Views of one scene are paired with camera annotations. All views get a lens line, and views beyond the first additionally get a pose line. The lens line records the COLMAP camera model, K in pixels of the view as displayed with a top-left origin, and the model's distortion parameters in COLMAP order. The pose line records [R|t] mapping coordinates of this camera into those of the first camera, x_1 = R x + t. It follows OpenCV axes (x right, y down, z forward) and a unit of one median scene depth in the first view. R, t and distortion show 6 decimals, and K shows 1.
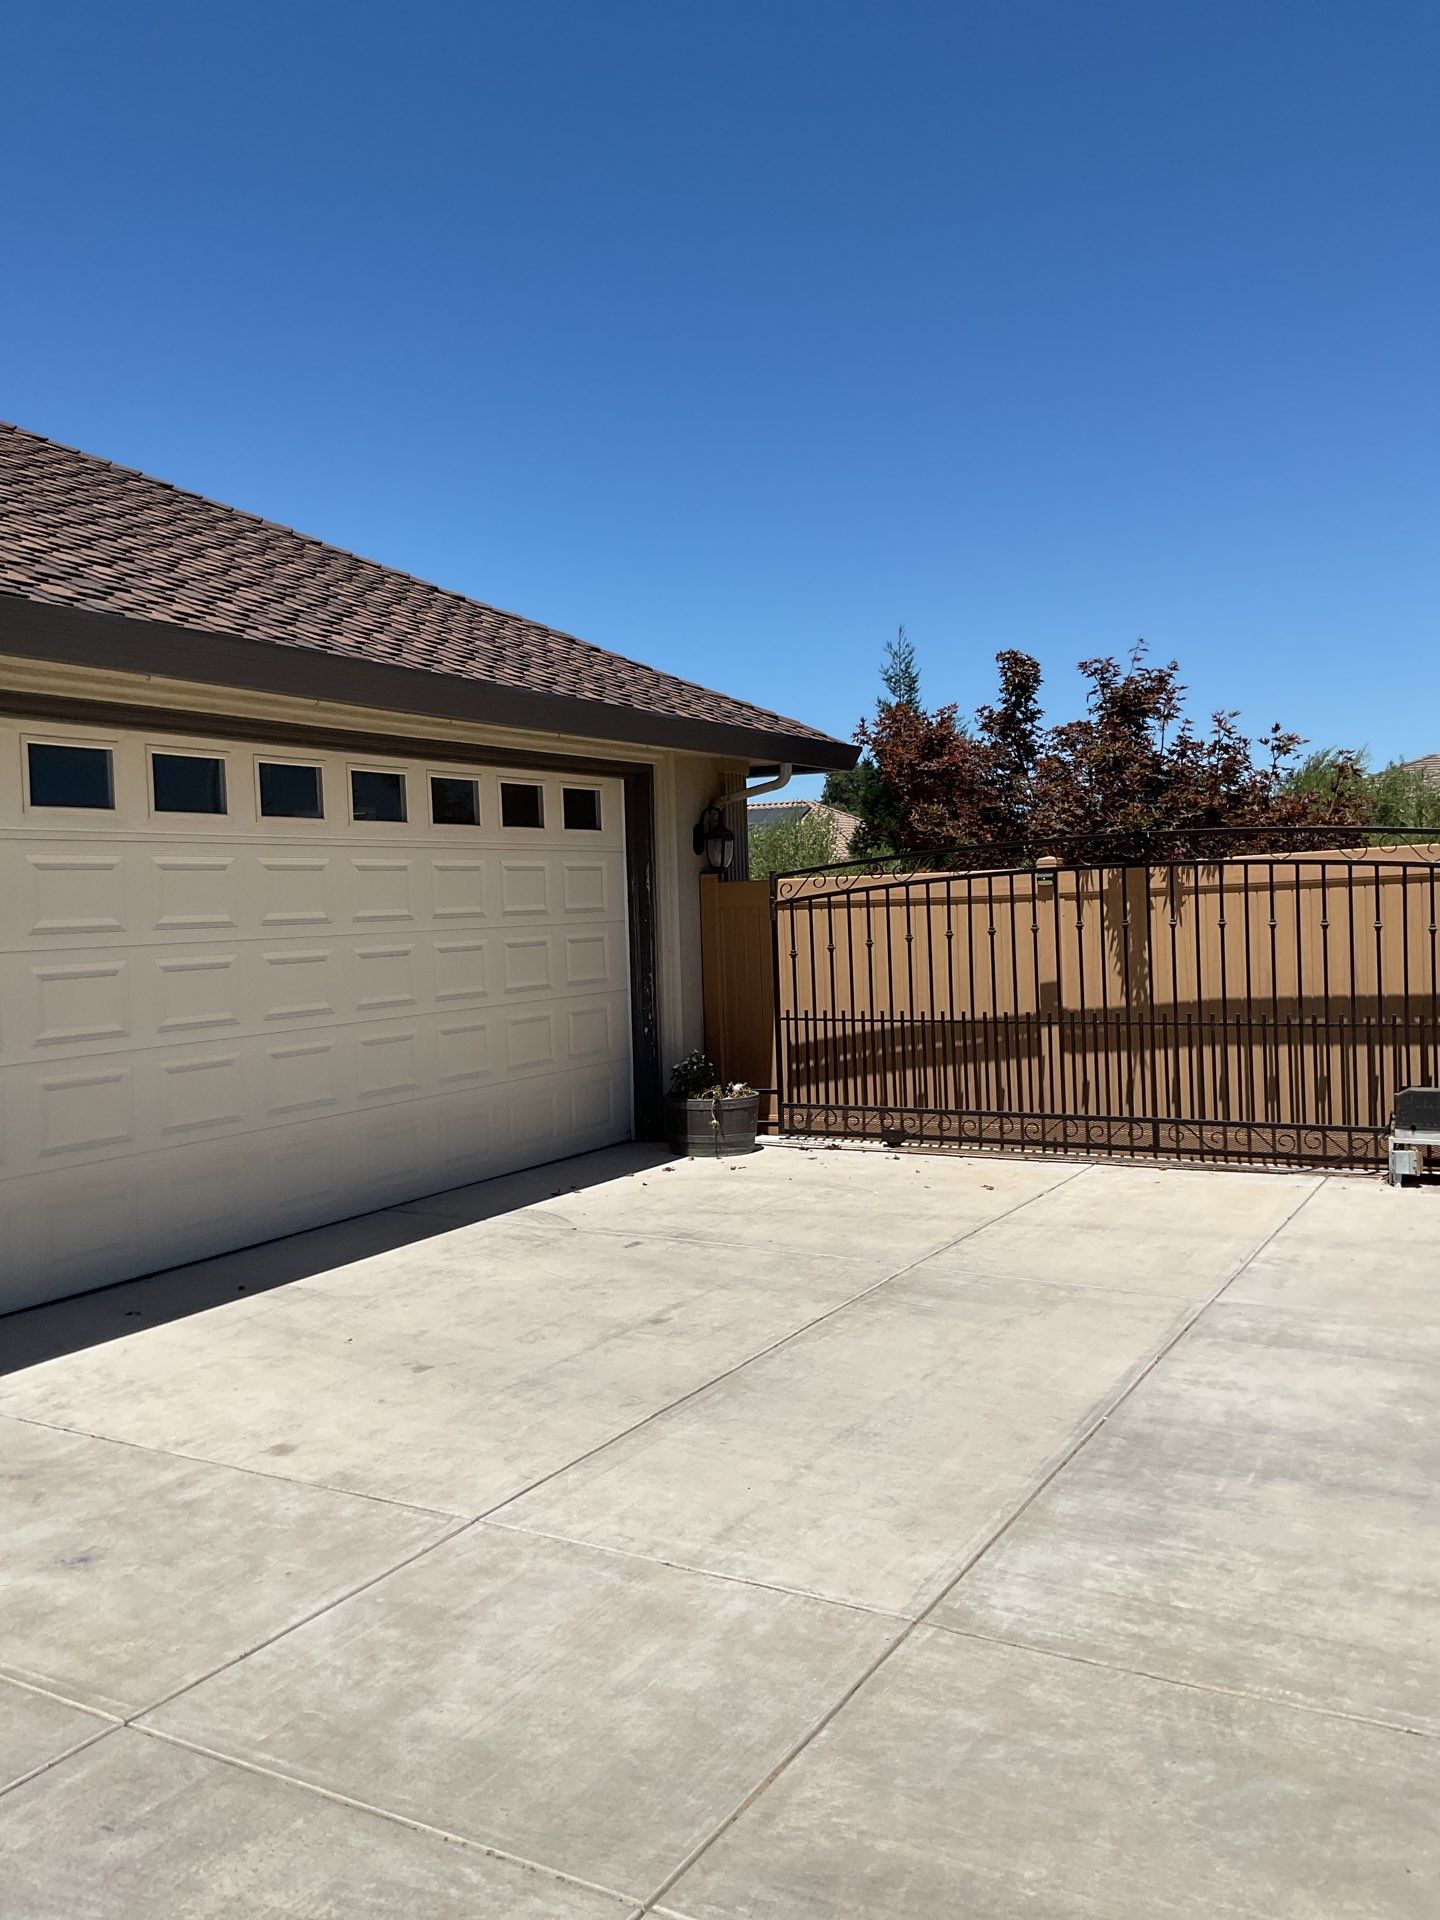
lens RADIAL K [[1505.1, 0, 776.9], [0, 1505.1, 925.1], [0, 0, 1]] dist [0.087145, -0.142622]
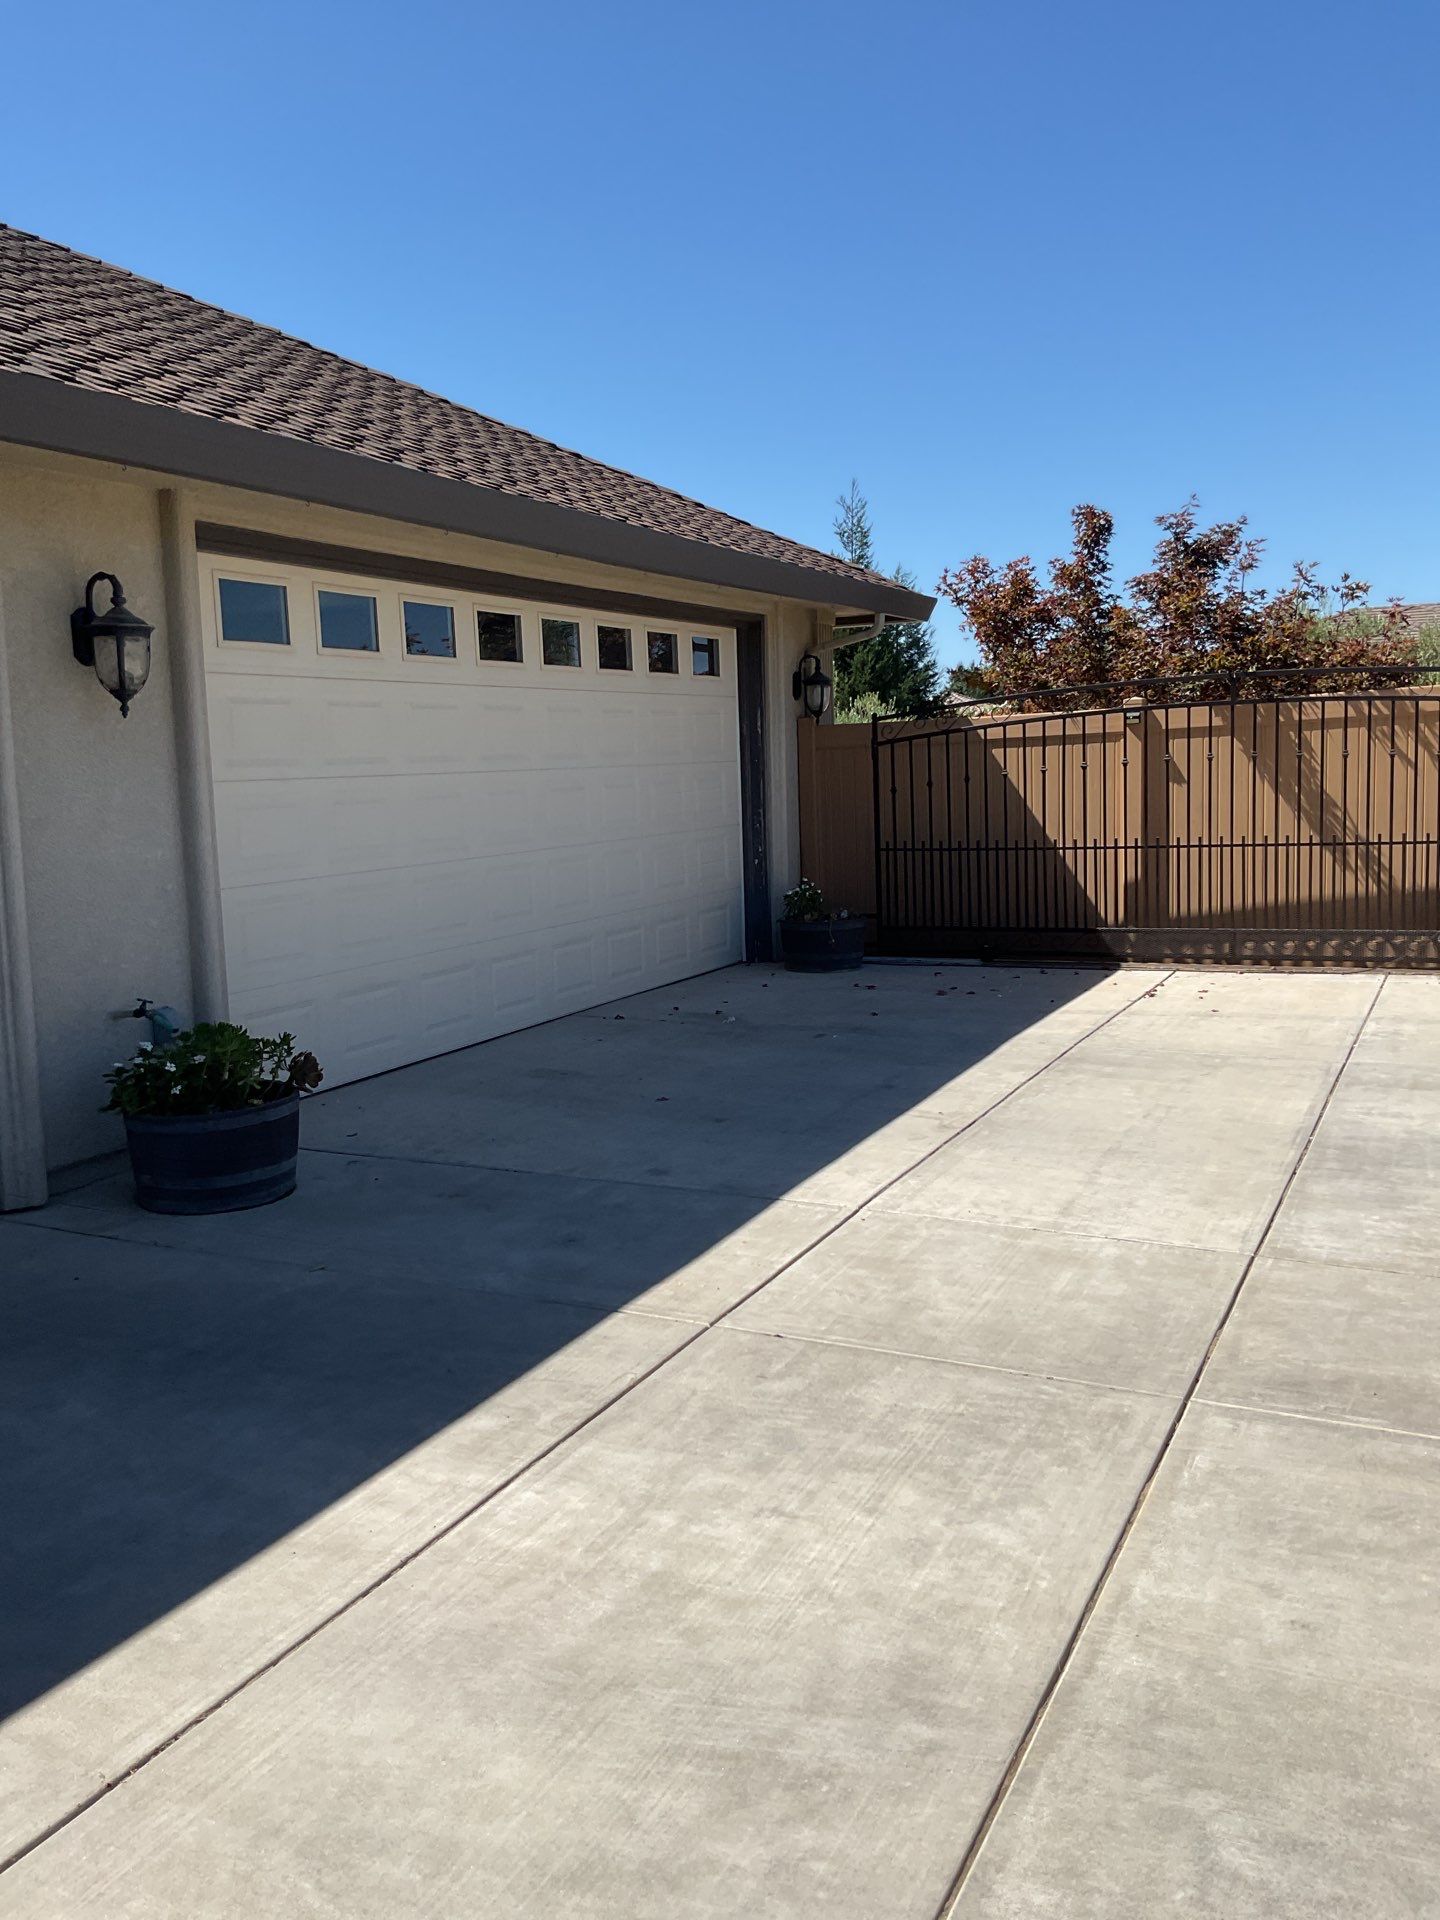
lens RADIAL K [[1514.9, 0, 718.0], [0, 1514.9, 958.1], [0, 0, 1]] dist [0.103806, -0.203274]
pose [[0.998682, -0.013127, 0.049622, -0.383071], [0.007666, 0.994047, 0.108679, 0.042891], [-0.050753, -0.108155, 0.992838, -0.241999]]
